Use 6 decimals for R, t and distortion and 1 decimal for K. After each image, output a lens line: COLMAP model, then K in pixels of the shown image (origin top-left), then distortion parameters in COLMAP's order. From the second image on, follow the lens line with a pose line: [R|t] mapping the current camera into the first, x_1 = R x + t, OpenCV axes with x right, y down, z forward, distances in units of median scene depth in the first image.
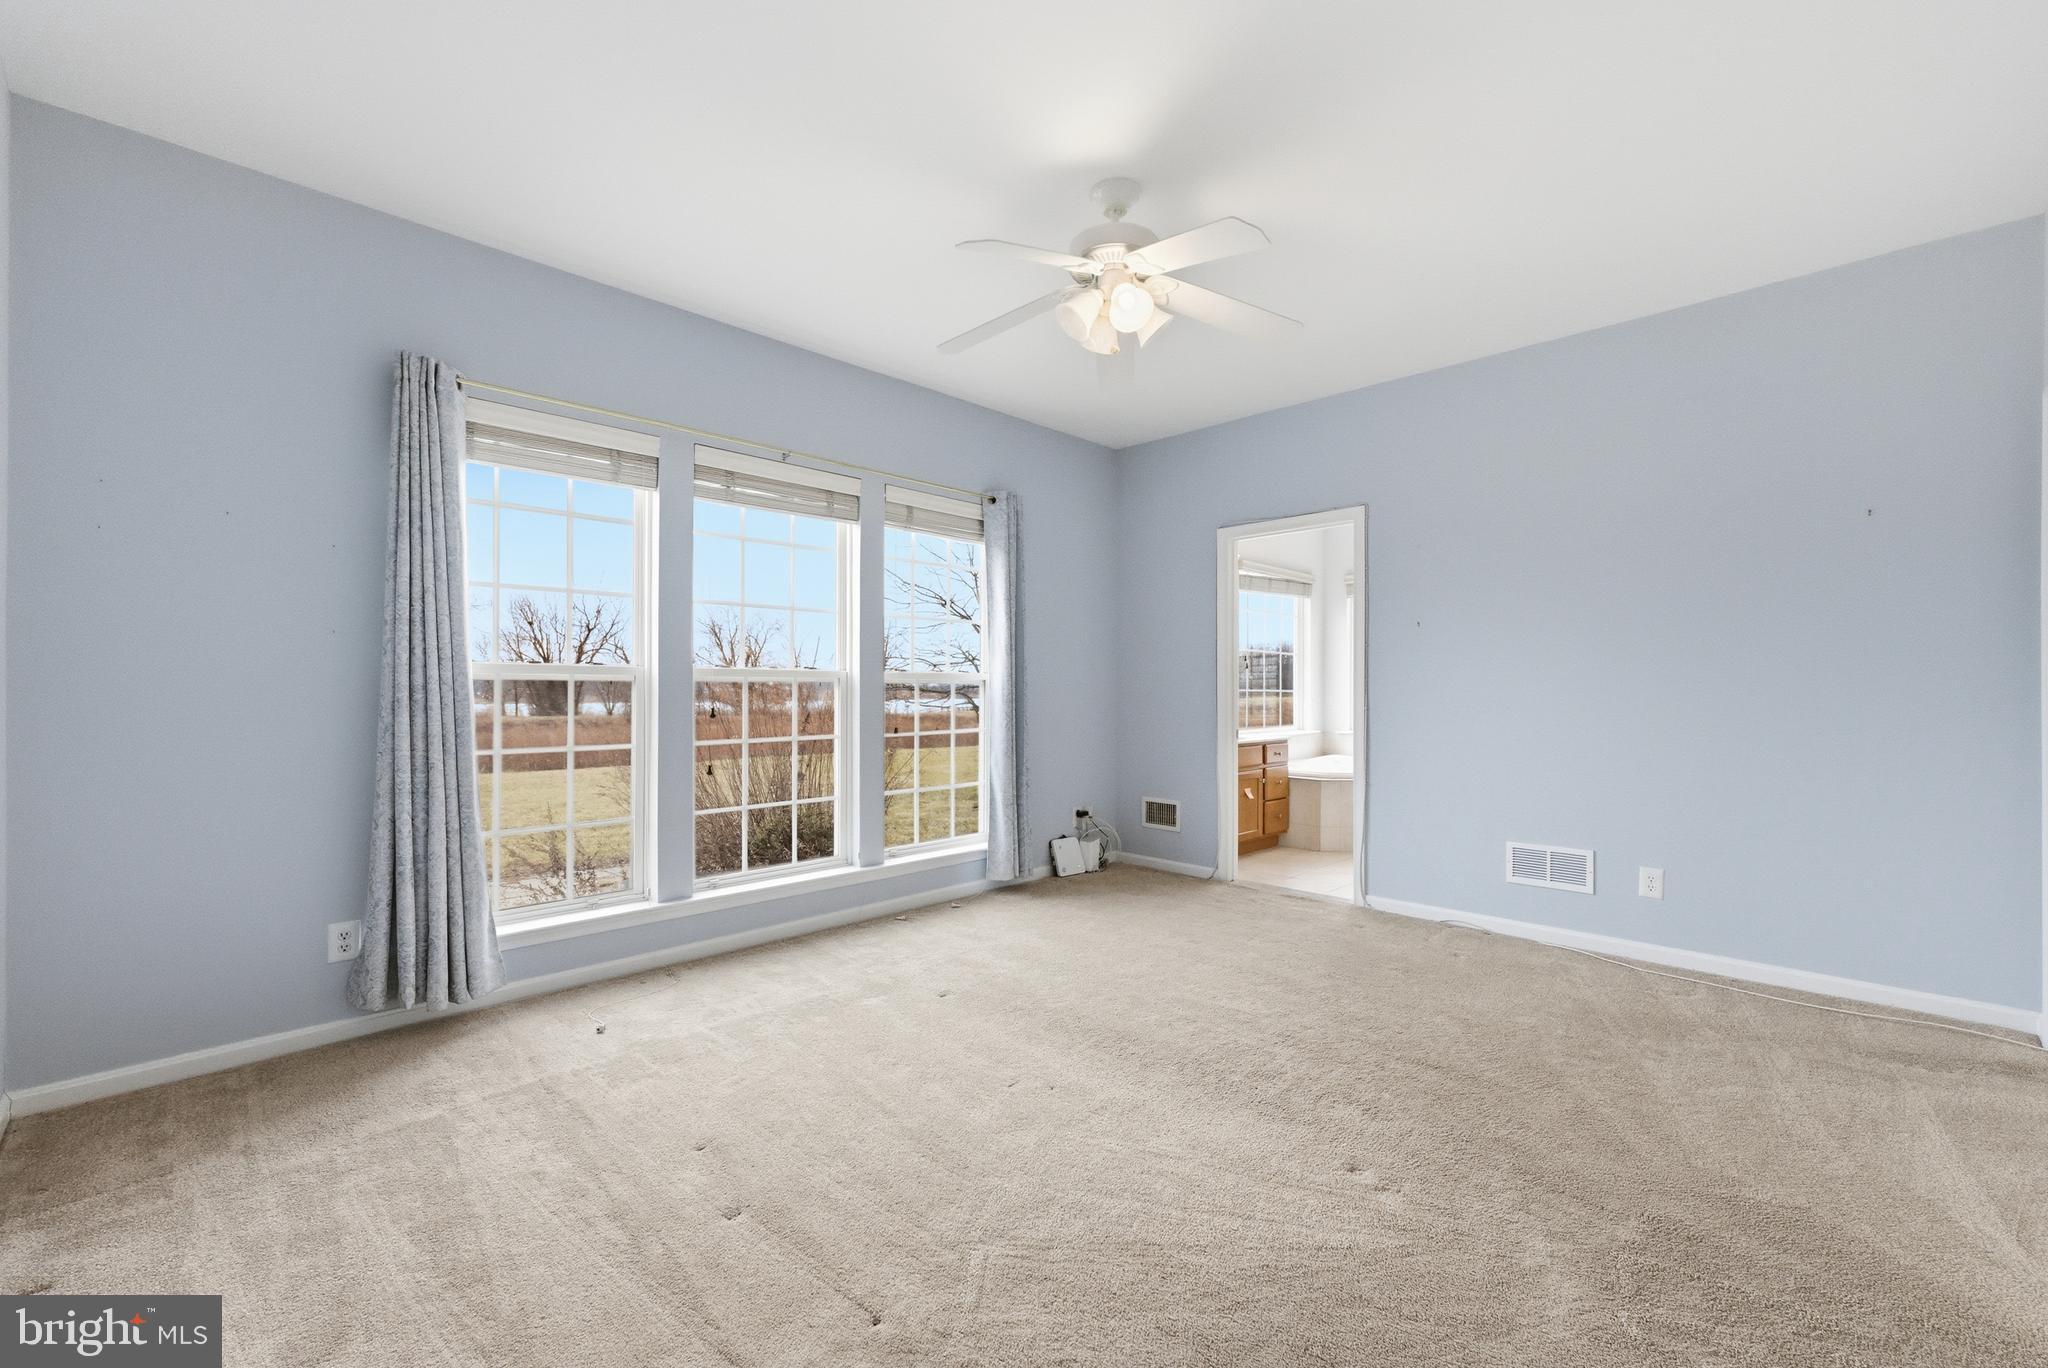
lens RADIAL K [[836.5, 0, 1036.4], [0, 836.5, 675.0], [0, 0, 1]] dist [-0.001450, 0.000372]
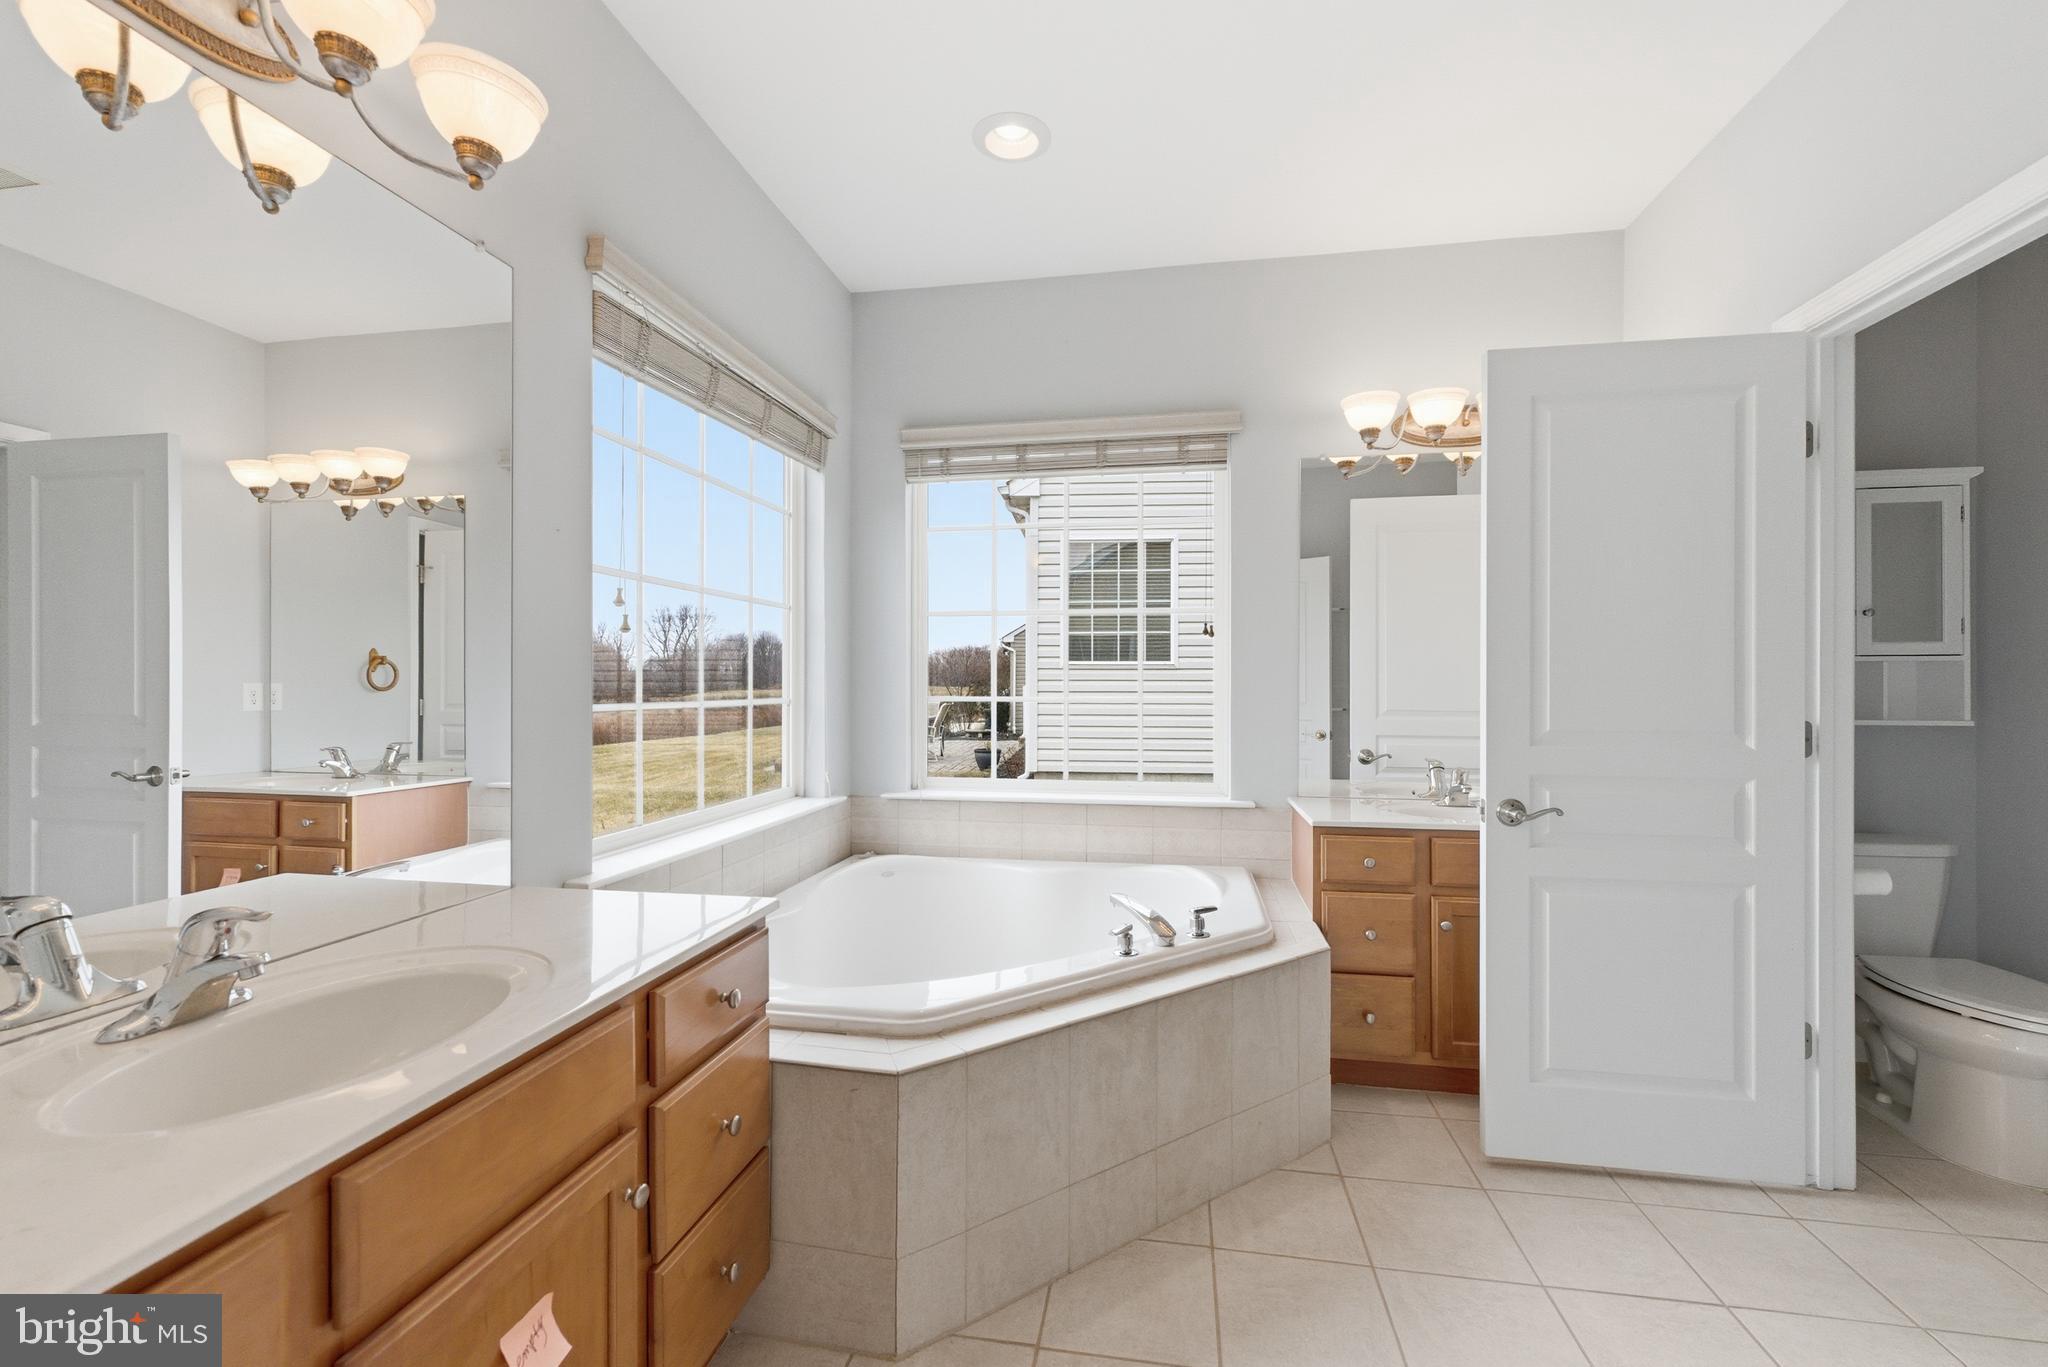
lens RADIAL K [[836.5, 0, 1036.4], [0, 836.5, 674.5], [0, 0, 1]] dist [-0.001450, 0.000372]
pose [[0.822981, -0.000450, 0.568068, 0.224116], [-0.001368, 0.999995, 0.002775, 0.004719], [-0.568067, -0.003061, 0.822977, 0.746240]]
